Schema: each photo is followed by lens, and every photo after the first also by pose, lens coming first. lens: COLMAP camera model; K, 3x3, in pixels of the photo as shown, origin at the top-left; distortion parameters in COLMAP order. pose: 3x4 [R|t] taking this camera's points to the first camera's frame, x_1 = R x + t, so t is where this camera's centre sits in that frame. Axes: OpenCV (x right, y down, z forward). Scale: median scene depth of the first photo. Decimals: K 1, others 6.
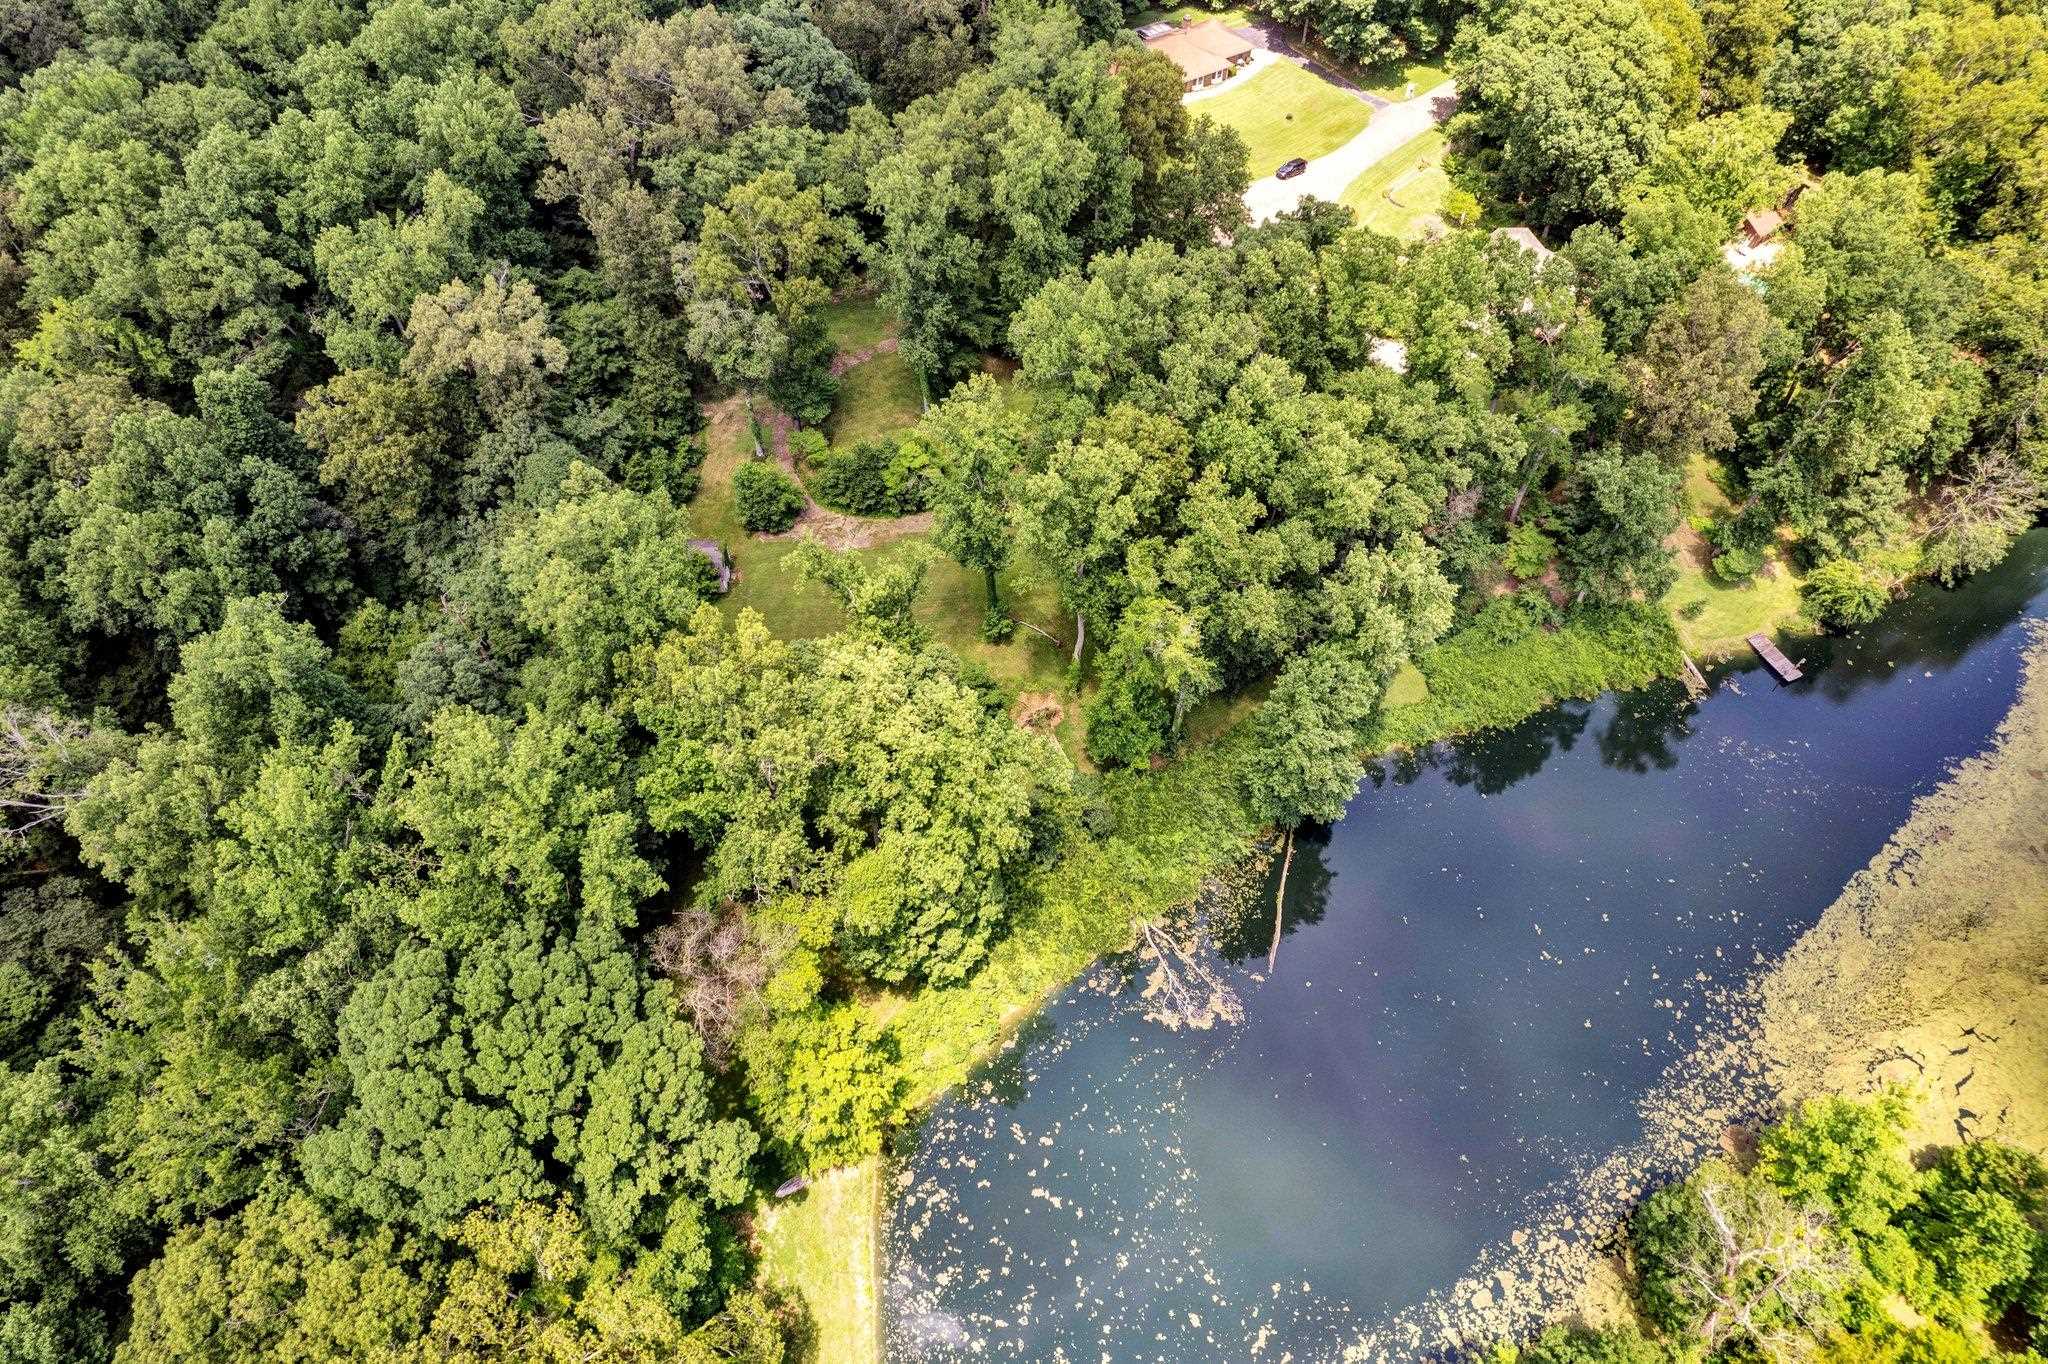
lens RADIAL K [[1252.9, 0, 1014.6], [0, 1252.9, 690.8], [0, 0, 1]] dist [-0.064769, 0.029502]
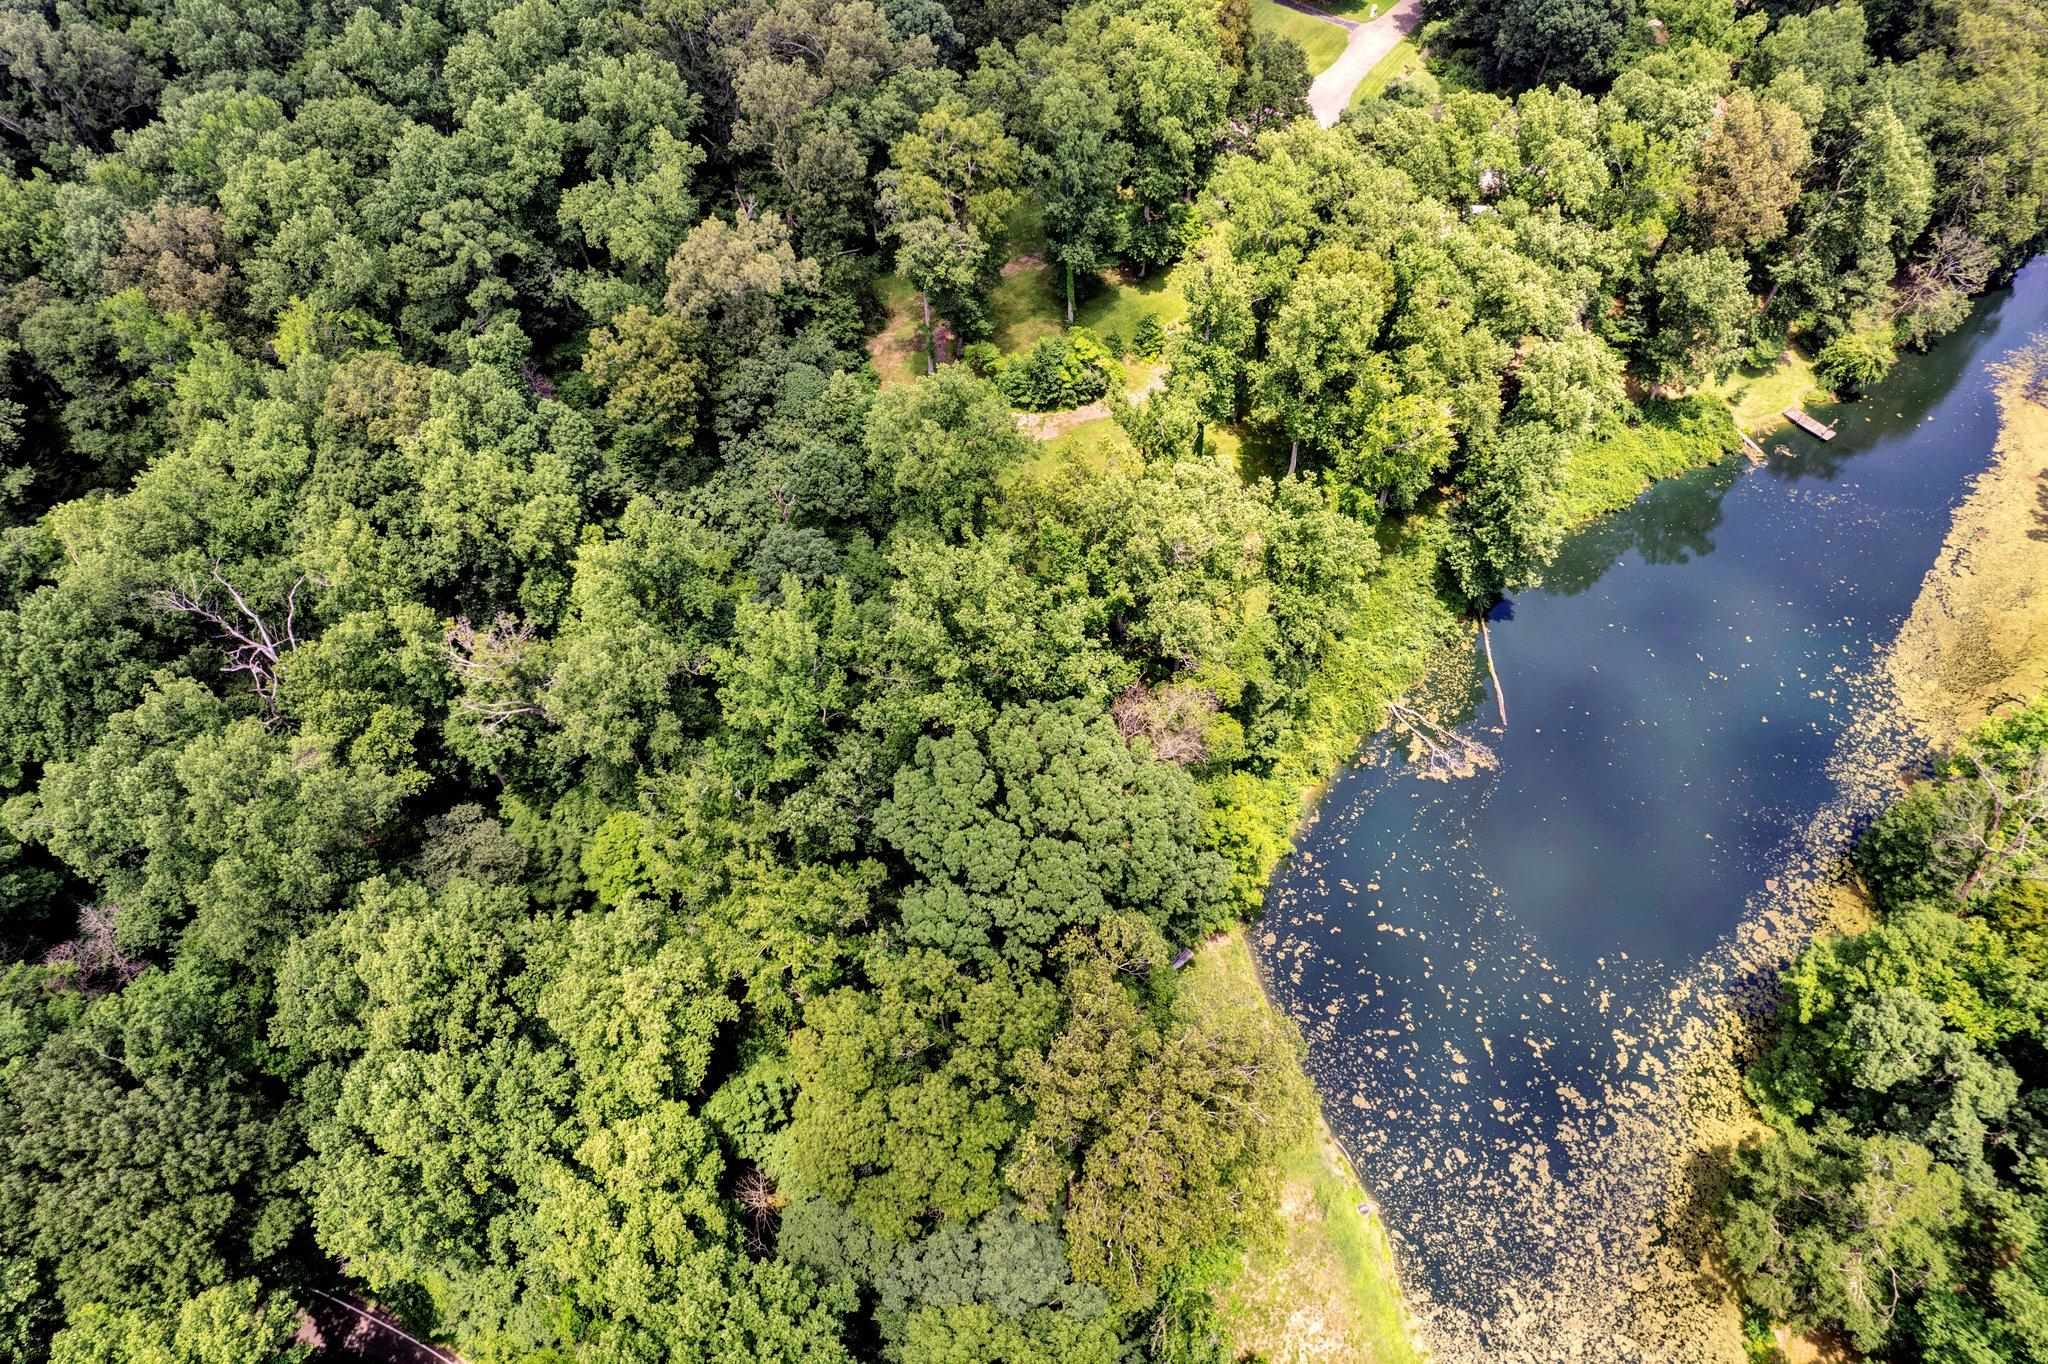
lens RADIAL K [[1252.9, 0, 1021.3], [0, 1252.9, 678.0], [0, 0, 1]] dist [-0.064769, 0.029502]
pose [[0.979409, -0.164854, 0.116535, -0.374201], [0.167705, 0.985723, -0.015031, 0.128012], [-0.112393, 0.034265, 0.993073, -0.102673]]
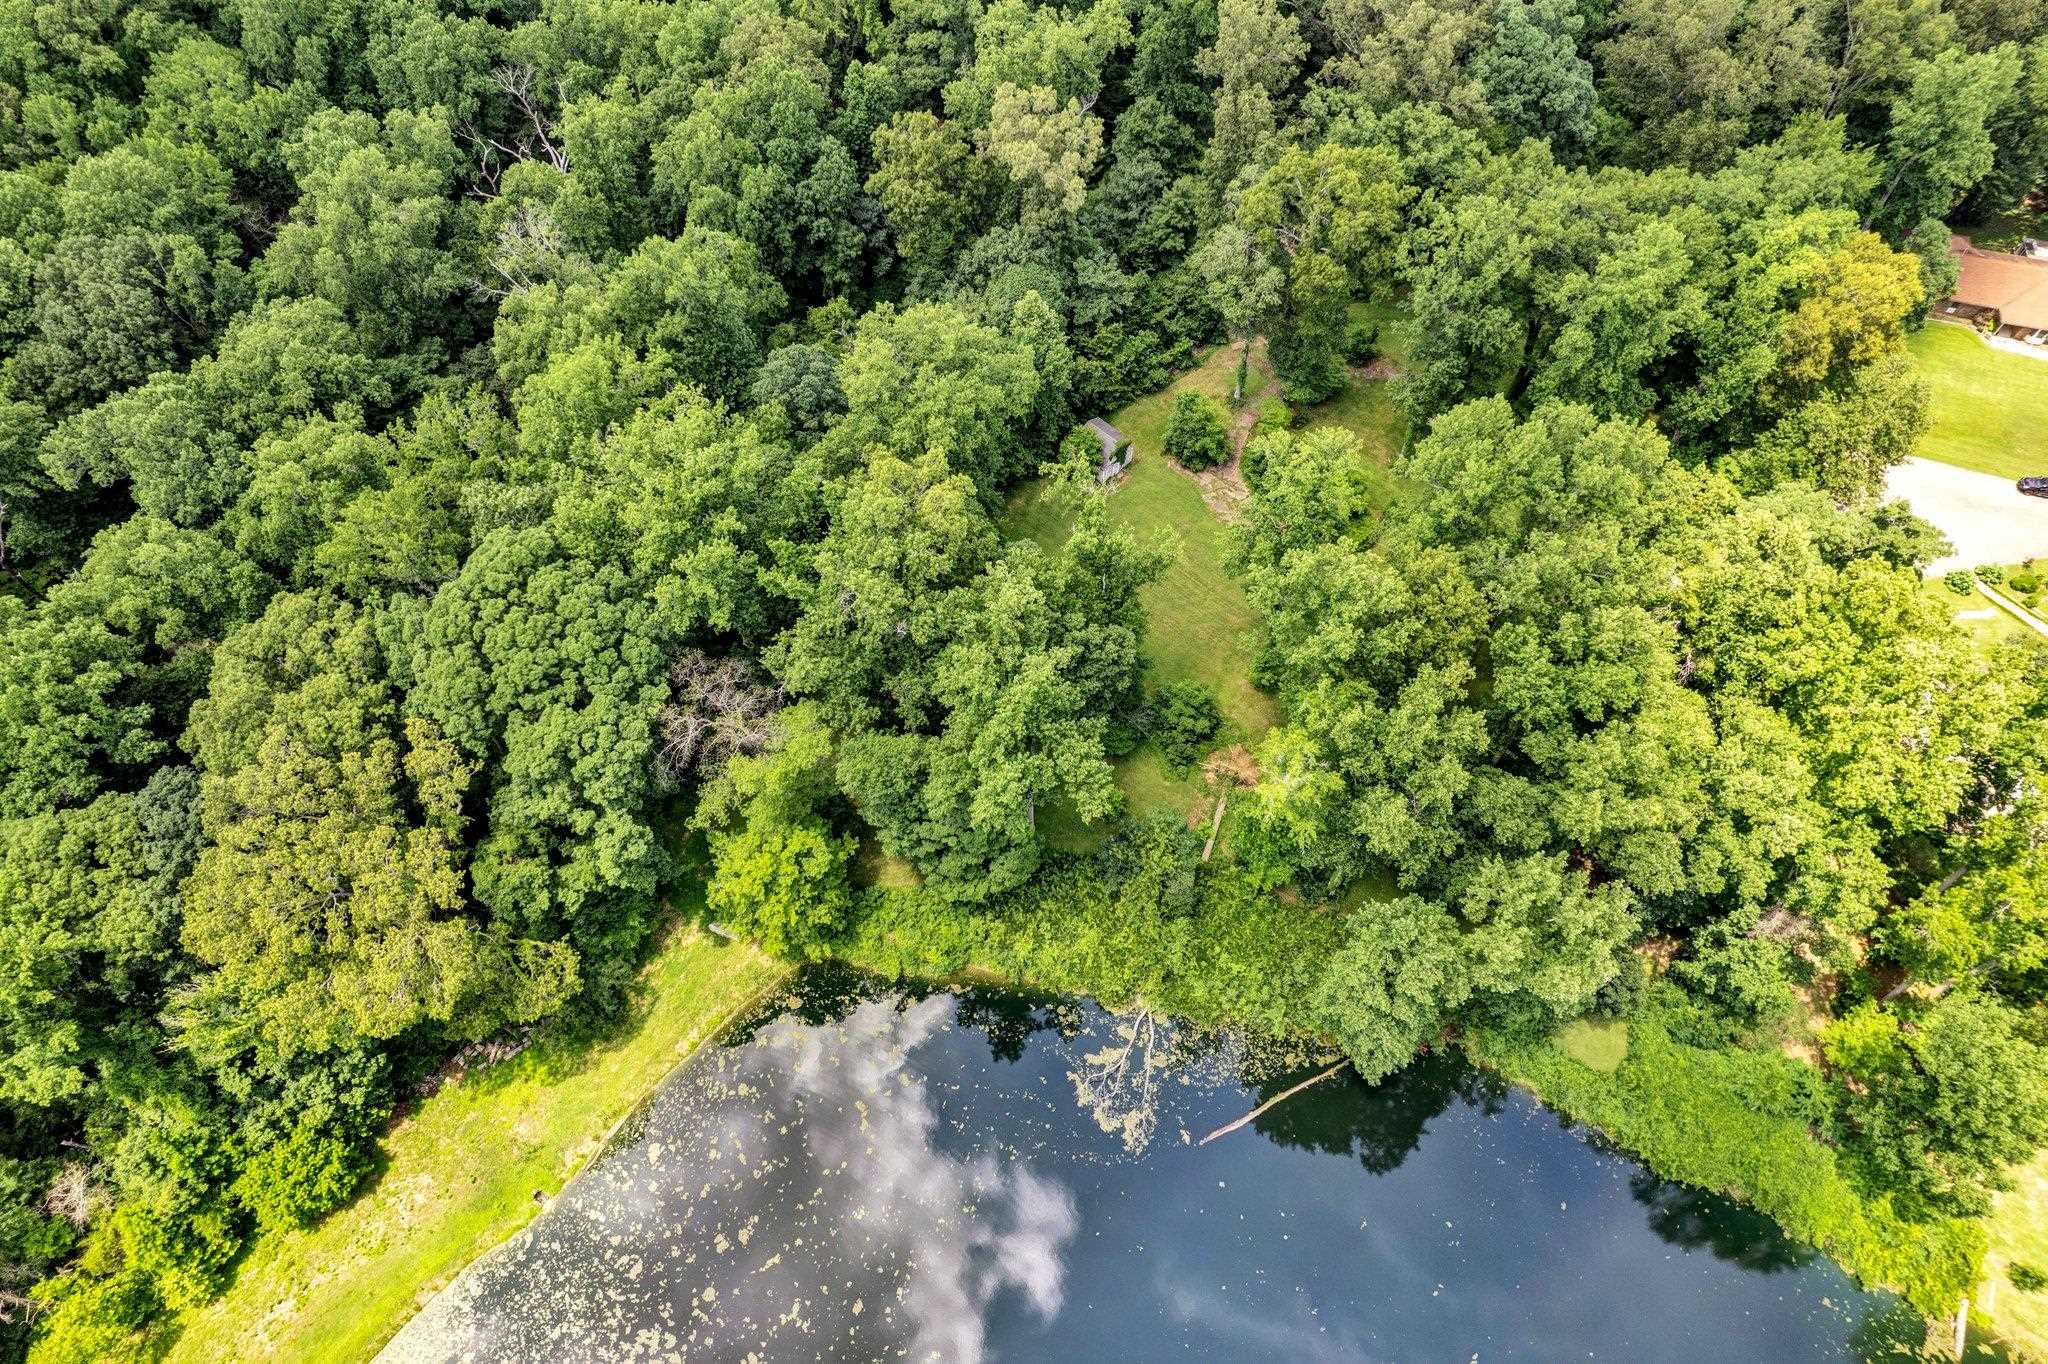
lens RADIAL K [[1252.9, 0, 1027.7], [0, 1252.9, 675.1], [0, 0, 1]] dist [-0.064769, 0.029502]
pose [[0.662130, 0.633684, -0.400035, 0.274255], [-0.611207, 0.765525, 0.200990, -0.146549], [0.433601, 0.111423, 0.894190, 0.094599]]
